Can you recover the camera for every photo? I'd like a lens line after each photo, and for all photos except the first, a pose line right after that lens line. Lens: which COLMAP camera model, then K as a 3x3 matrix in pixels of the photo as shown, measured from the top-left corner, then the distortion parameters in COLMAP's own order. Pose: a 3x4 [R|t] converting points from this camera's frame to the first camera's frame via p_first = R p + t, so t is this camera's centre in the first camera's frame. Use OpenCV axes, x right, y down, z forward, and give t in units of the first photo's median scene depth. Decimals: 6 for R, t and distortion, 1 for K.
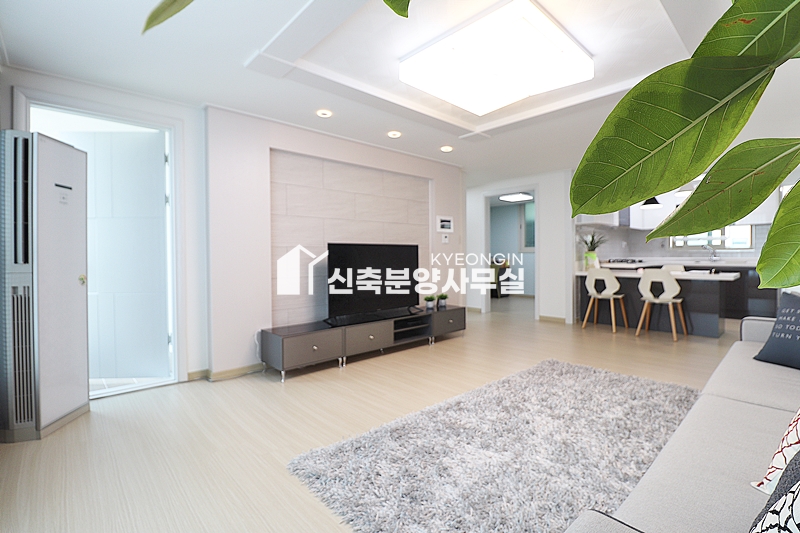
lens RADIAL K [[369.7, 0, 404.0], [0, 369.7, 263.4], [0, 0, 1]] dist [-0.001889, -0.000194]
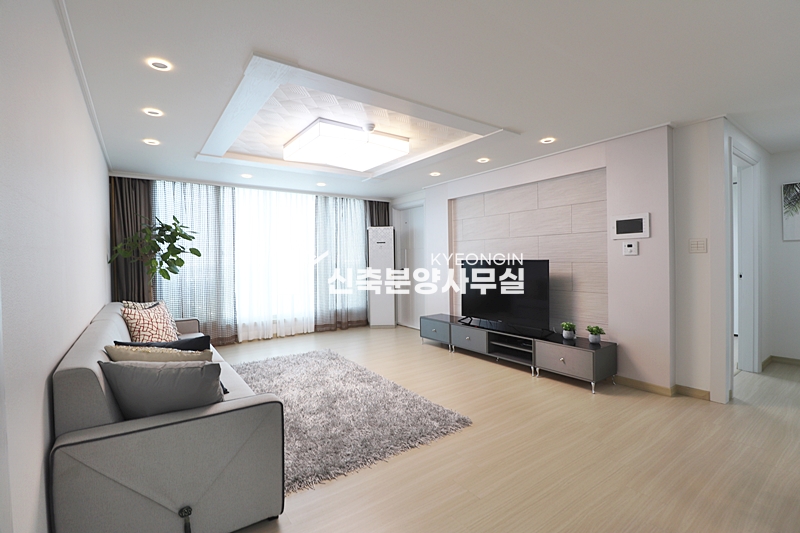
lens RADIAL K [[369.7, 0, 404.0], [0, 369.7, 263.4], [0, 0, 1]] dist [-0.001889, -0.000194]
pose [[-0.126888, 0.013290, -0.991828, 1.045839], [-0.018217, 0.999710, 0.015726, -0.054756], [0.991750, 0.020064, -0.126609, 0.874669]]
